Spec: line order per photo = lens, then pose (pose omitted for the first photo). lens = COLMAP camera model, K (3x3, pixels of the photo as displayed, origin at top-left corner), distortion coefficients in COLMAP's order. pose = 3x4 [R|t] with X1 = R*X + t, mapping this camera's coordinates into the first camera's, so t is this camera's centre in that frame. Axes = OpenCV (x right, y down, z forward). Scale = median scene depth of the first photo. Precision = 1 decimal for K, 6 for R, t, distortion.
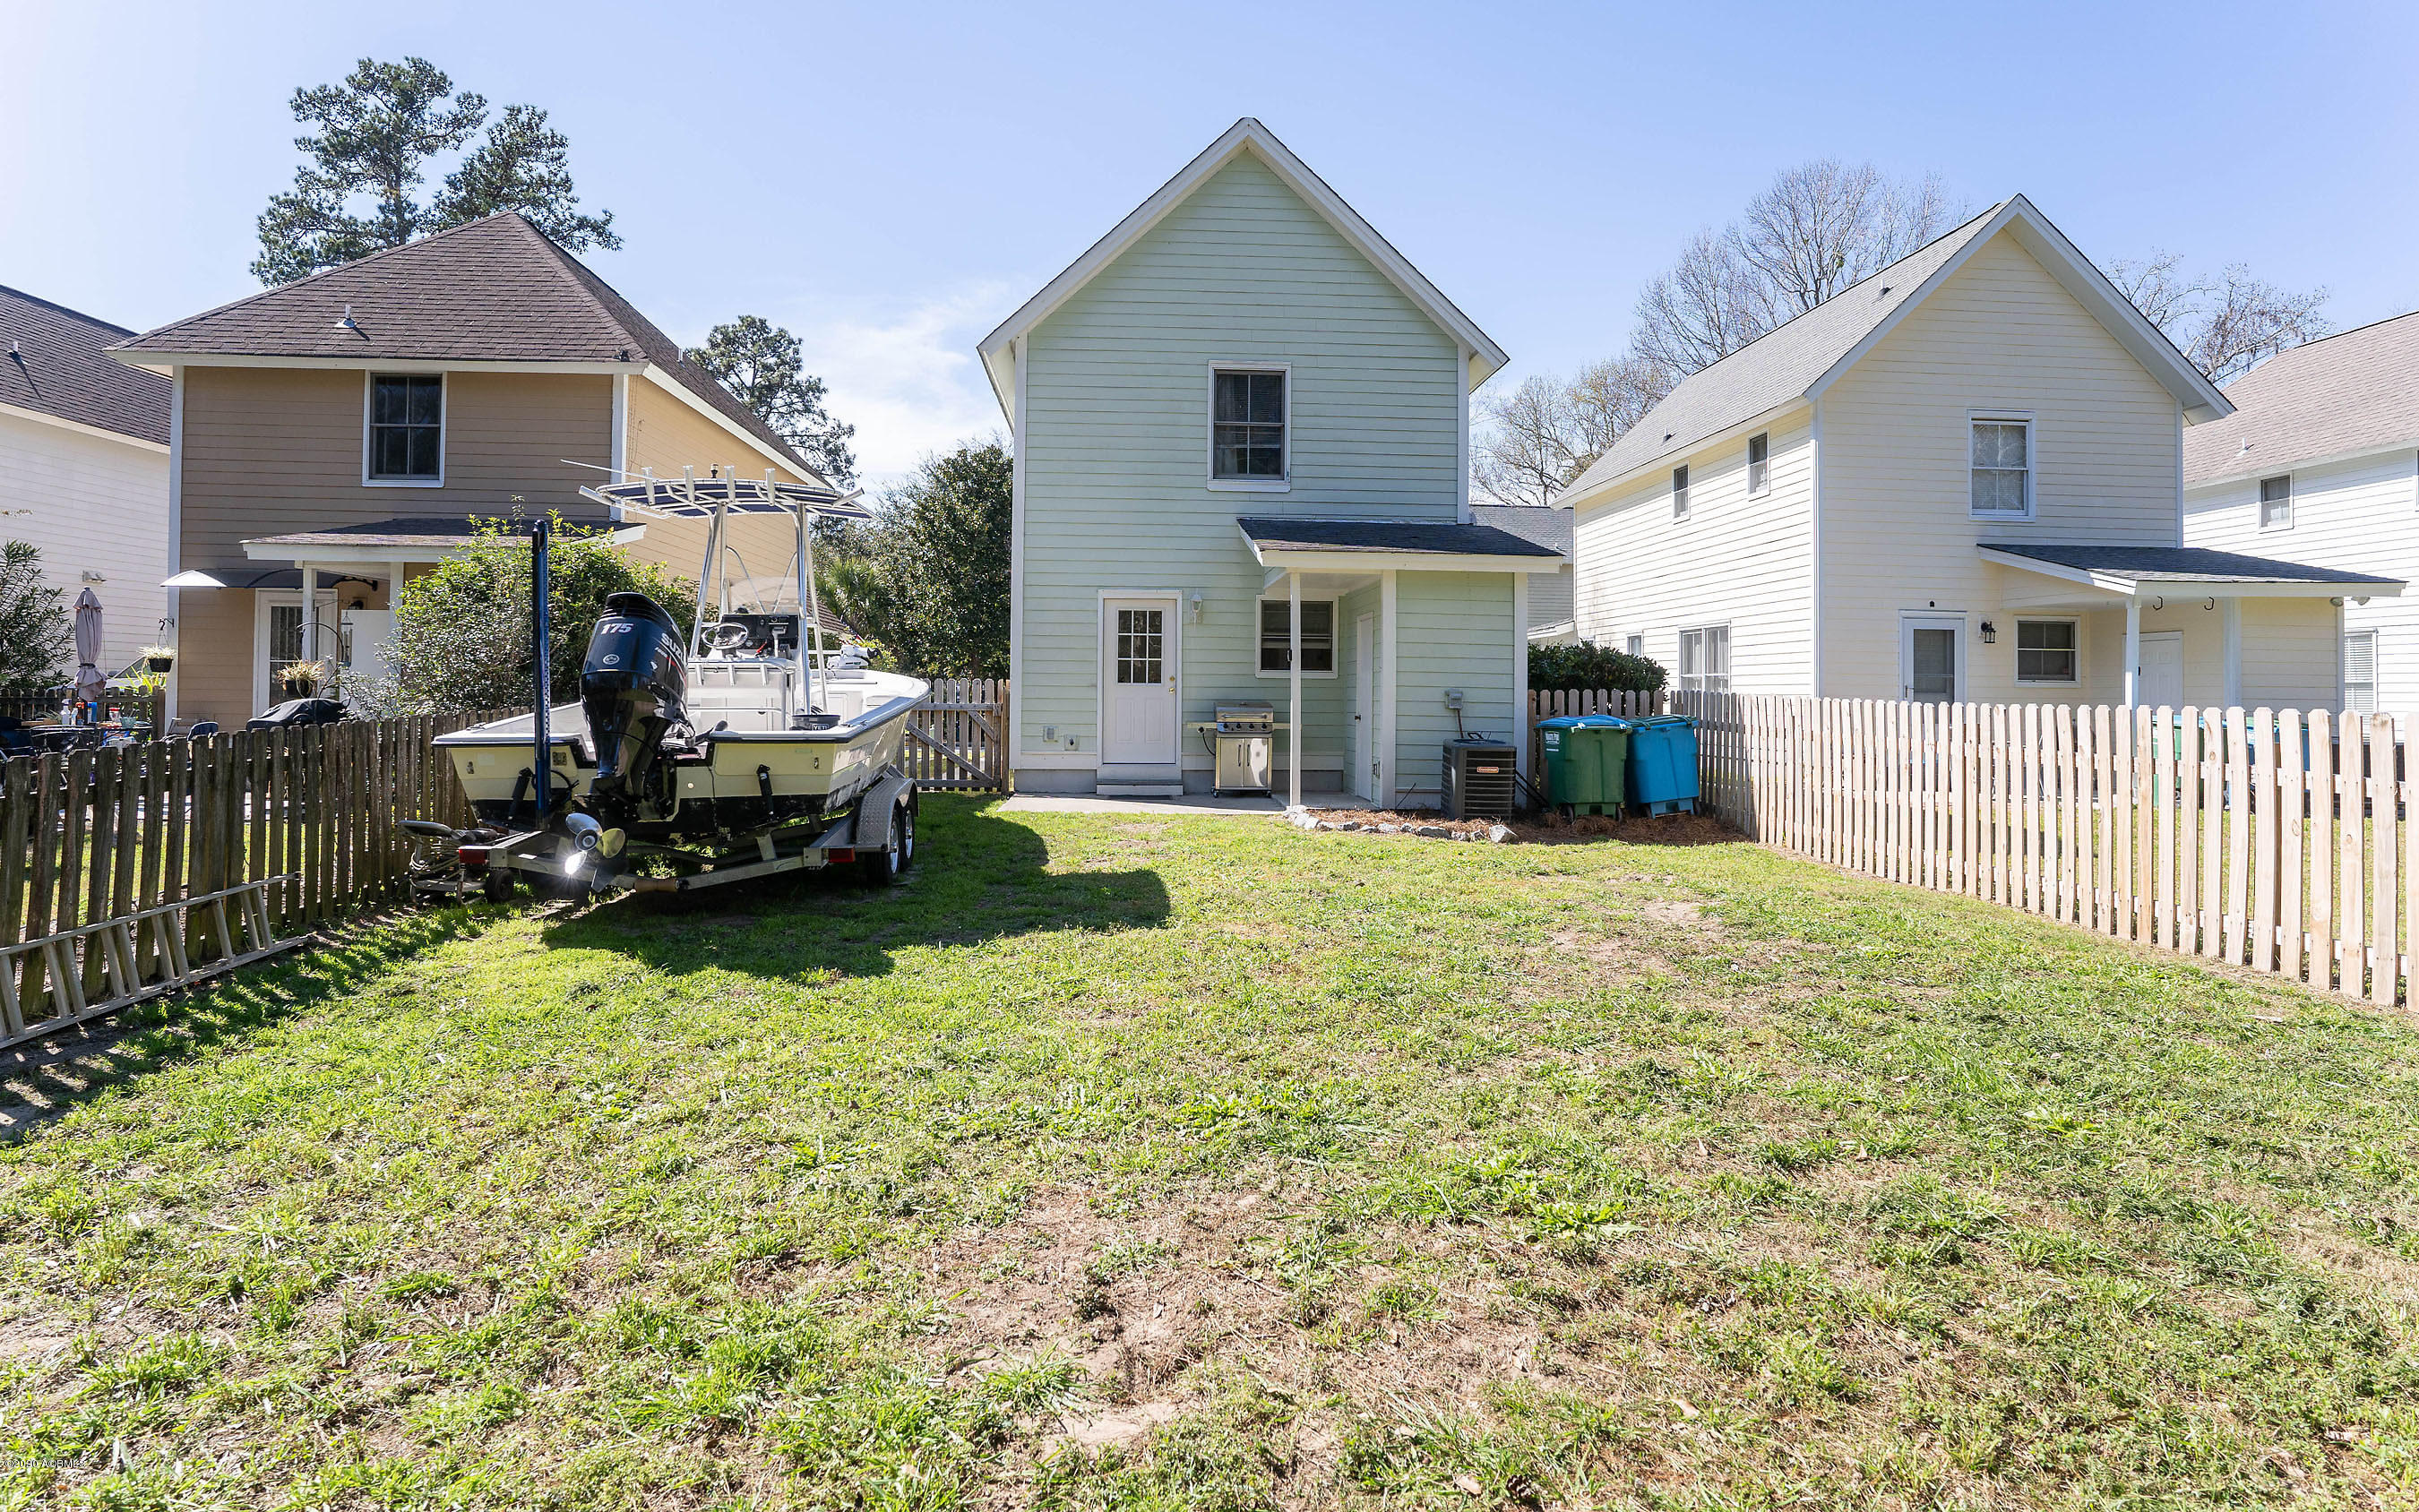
lens RADIAL K [[1299.6, 0, 1202.0], [0, 1299.6, 652.5], [0, 0, 1]] dist [-0.057699, 0.026911]
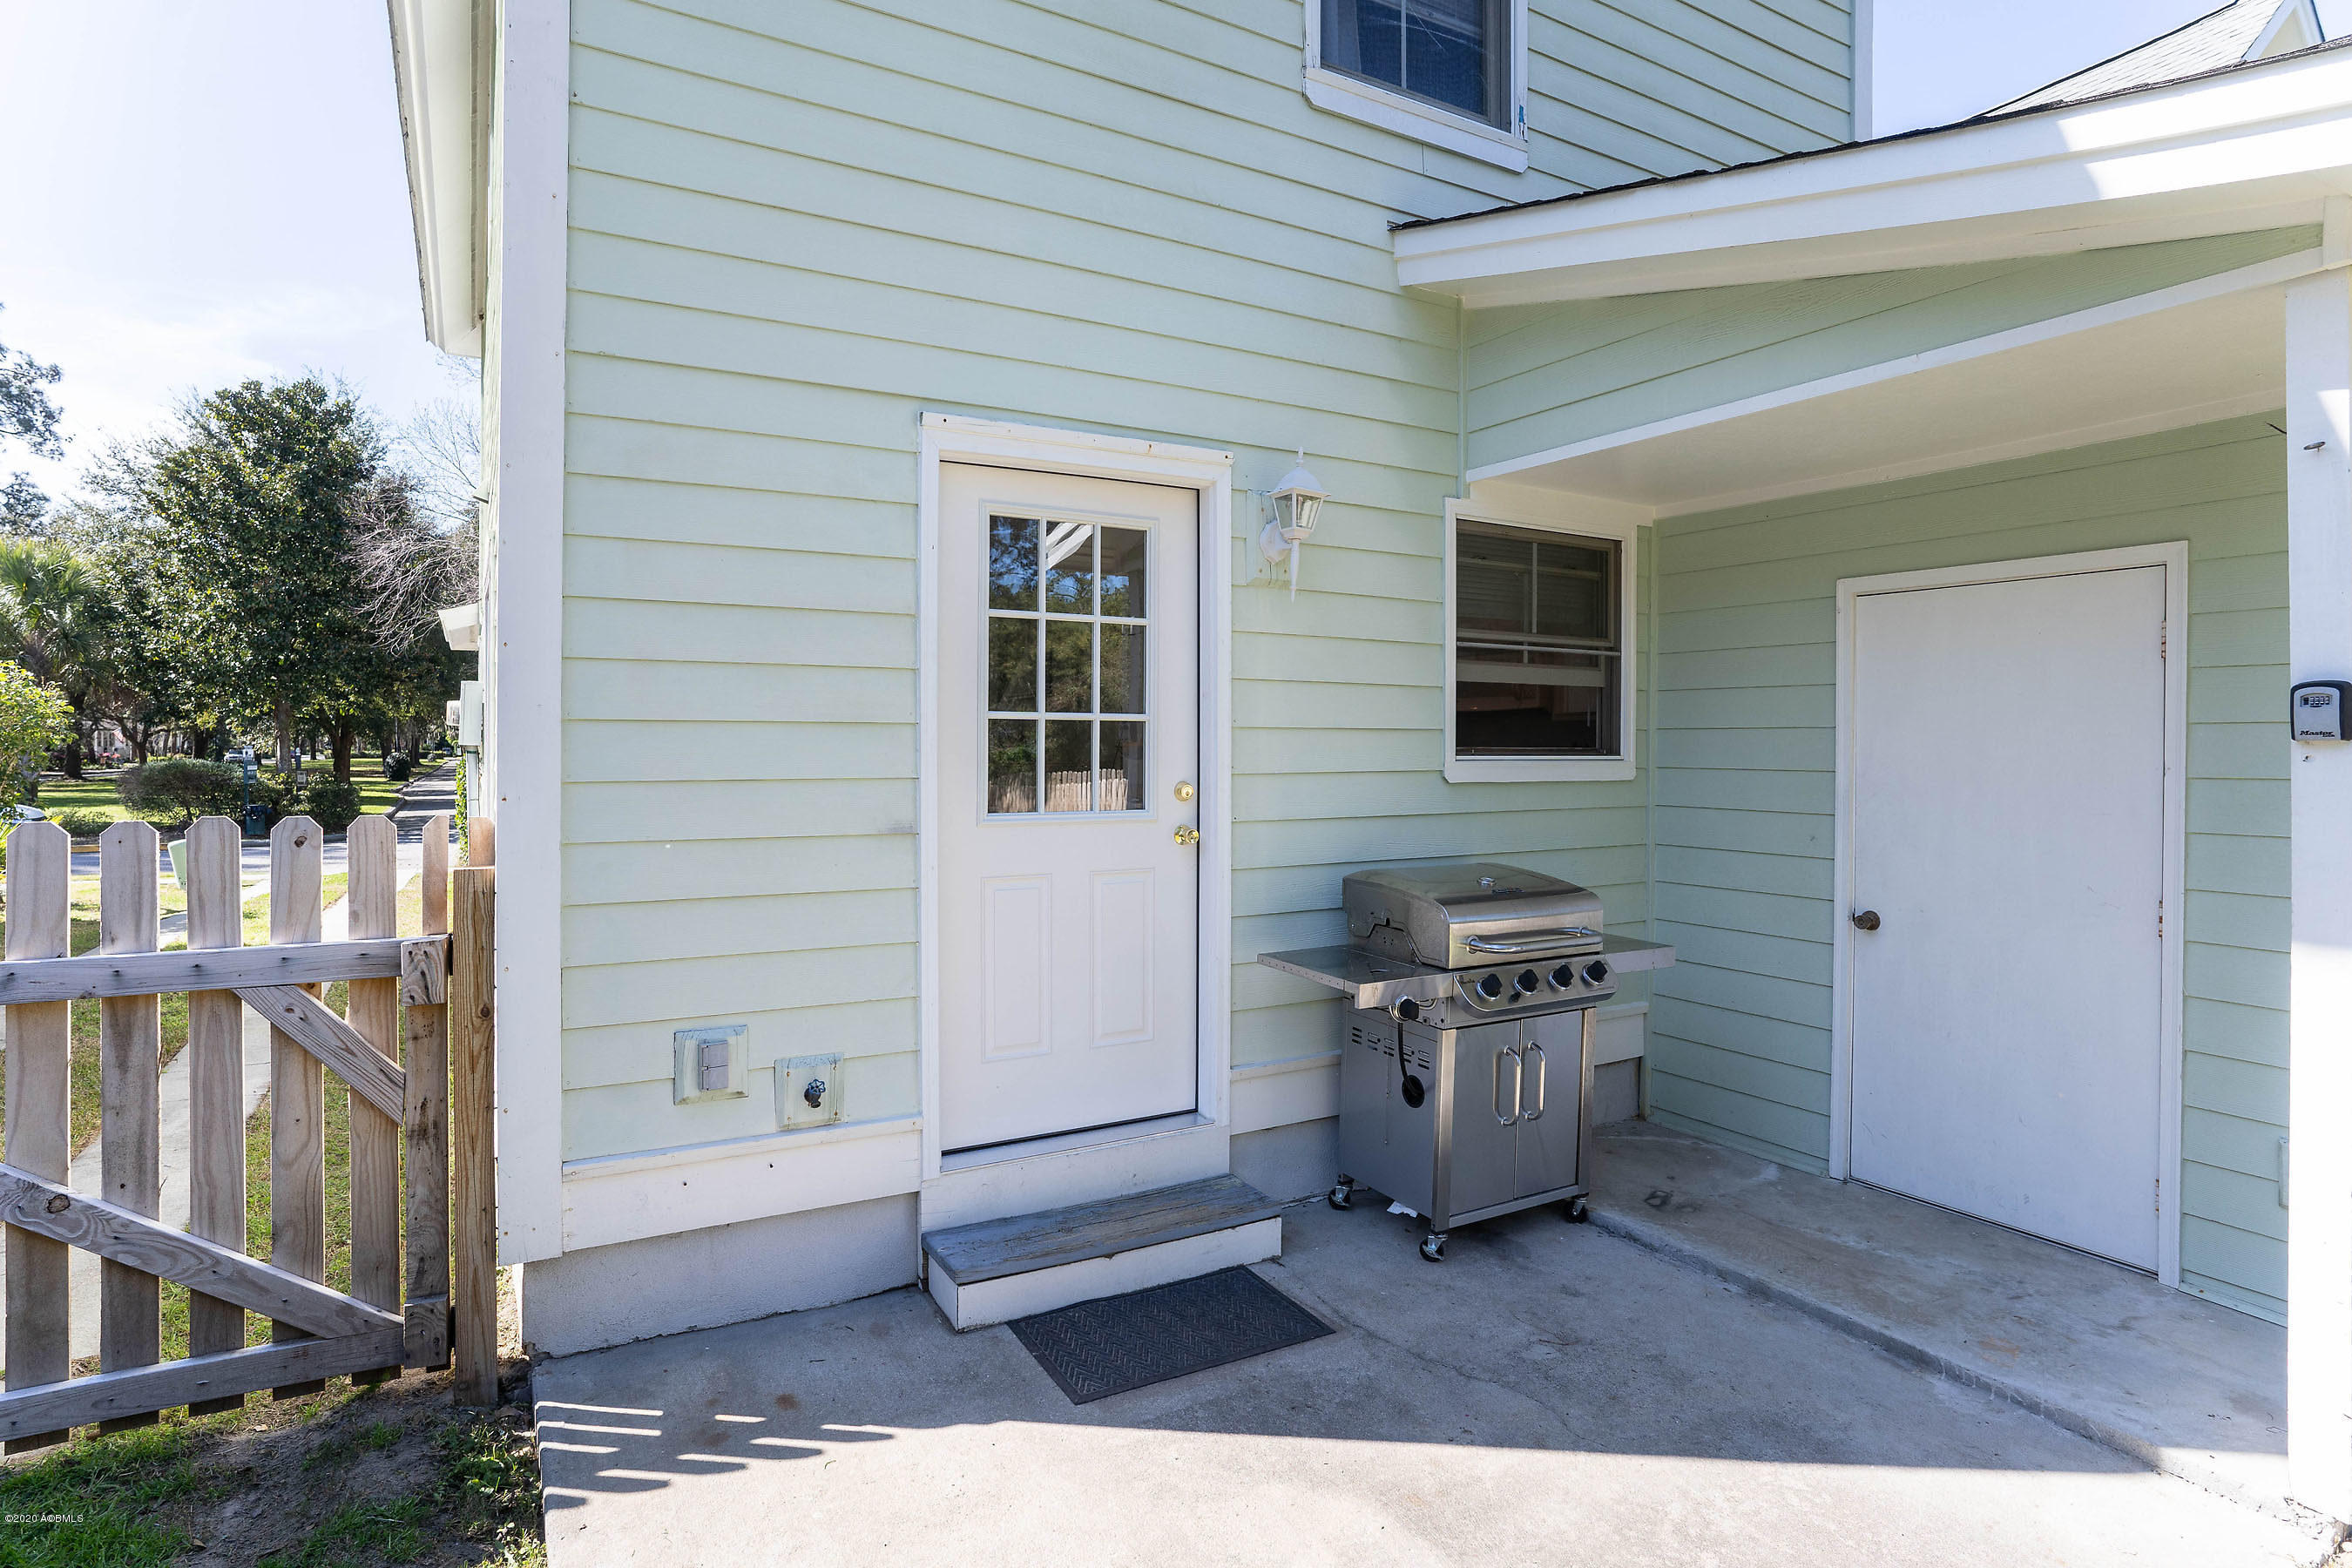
lens RADIAL K [[1237.4, 0, 1175.9], [0, 1237.4, 746.2], [0, 0, 1]] dist [-0.050316, 0.034528]
pose [[0.895824, -0.007502, 0.444346, -0.047596], [-0.008269, 0.999403, 0.033543, 0.000958], [-0.444333, -0.033723, 0.895227, 0.272568]]
